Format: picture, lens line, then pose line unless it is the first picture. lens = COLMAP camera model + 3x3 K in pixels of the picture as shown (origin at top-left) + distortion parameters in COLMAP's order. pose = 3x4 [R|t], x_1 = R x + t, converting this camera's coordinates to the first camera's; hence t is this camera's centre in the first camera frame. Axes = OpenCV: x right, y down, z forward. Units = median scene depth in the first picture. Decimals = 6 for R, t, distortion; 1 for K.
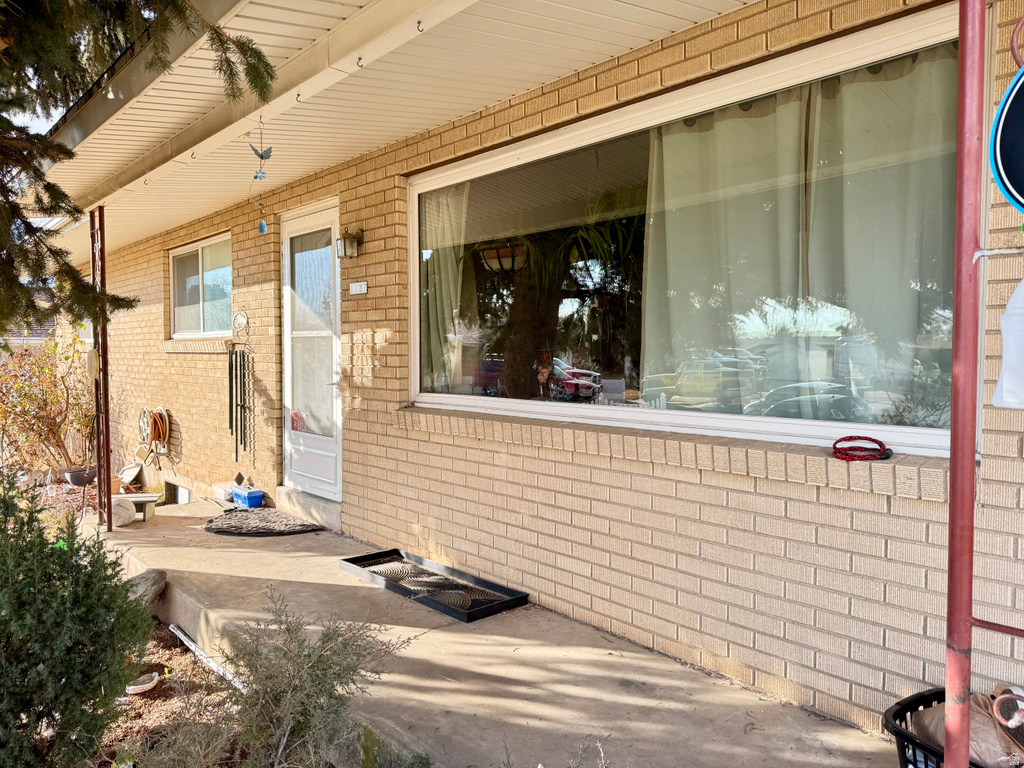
lens RADIAL K [[726.9, 0, 512.0], [0, 726.9, 384.0], [0, 0, 1]] dist [0.051957, -0.058048]
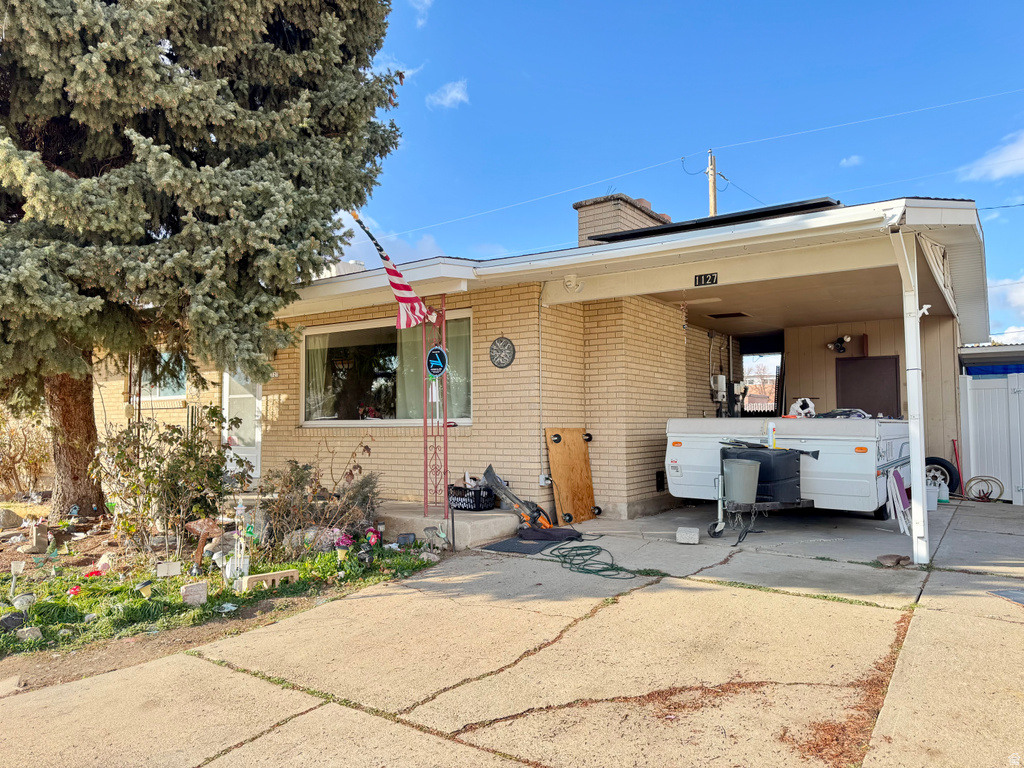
lens RADIAL K [[726.9, 0, 512.0], [0, 726.9, 384.0], [0, 0, 1]] dist [0.051957, -0.058048]
pose [[0.972647, -0.001484, 0.232282, -0.023608], [0.024248, 0.995165, -0.095179, 0.114402], [-0.231018, 0.098208, 0.967980, -1.200360]]
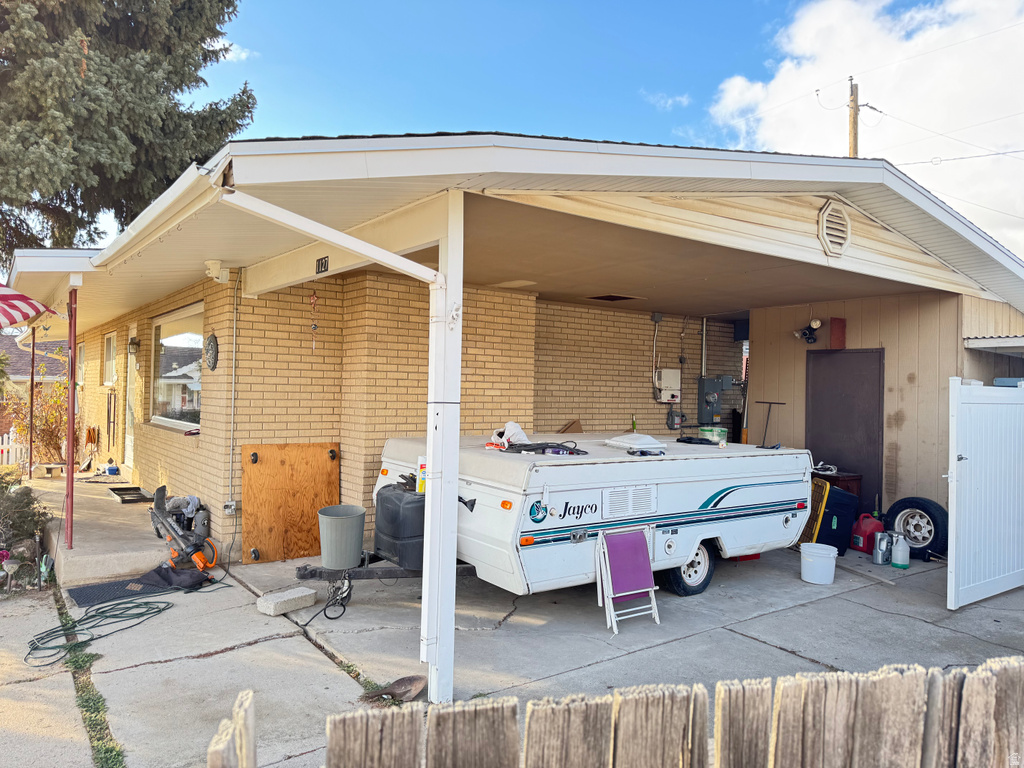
lens RADIAL K [[726.9, 0, 512.0], [0, 726.9, 384.0], [0, 0, 1]] dist [0.051957, -0.058048]
pose [[0.994531, 0.011348, -0.103822, 1.025272], [-0.016745, 0.998545, -0.051259, 0.011842], [0.103089, 0.052717, 0.993274, -0.948431]]
